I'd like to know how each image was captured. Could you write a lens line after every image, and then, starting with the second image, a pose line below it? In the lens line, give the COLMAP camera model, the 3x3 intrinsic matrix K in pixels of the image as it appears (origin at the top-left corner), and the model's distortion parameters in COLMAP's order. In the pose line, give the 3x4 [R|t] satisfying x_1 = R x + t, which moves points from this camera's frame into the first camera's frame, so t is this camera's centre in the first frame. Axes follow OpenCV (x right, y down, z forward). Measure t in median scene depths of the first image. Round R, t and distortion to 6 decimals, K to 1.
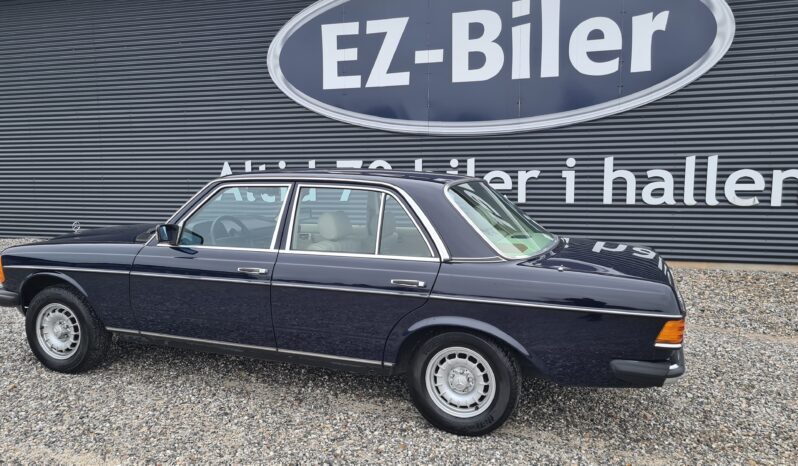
lens RADIAL K [[632.8, 0, 396.3], [0, 632.8, 231.0], [0, 0, 1]] dist [0.071817, -0.054038]
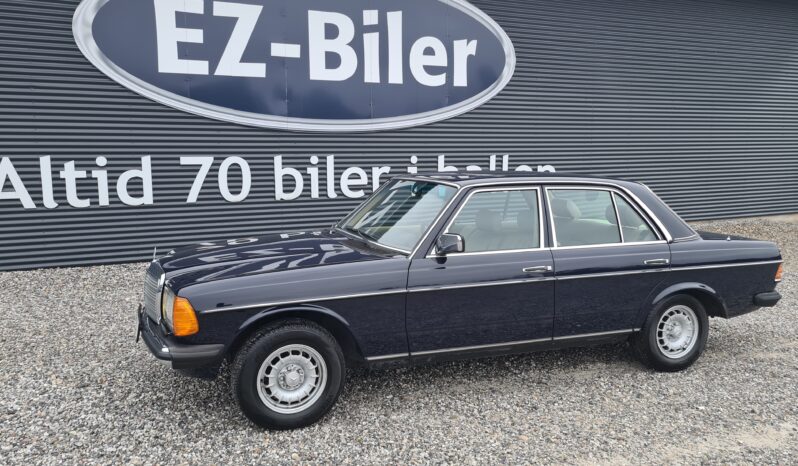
lens RADIAL K [[632.8, 0, 396.3], [0, 632.8, 231.0], [0, 0, 1]] dist [0.071817, -0.054038]
pose [[0.729813, -0.079003, 0.679067, -0.522214], [0.067610, 0.996772, 0.043303, -0.029882], [-0.680296, 0.014309, 0.732798, 0.176879]]
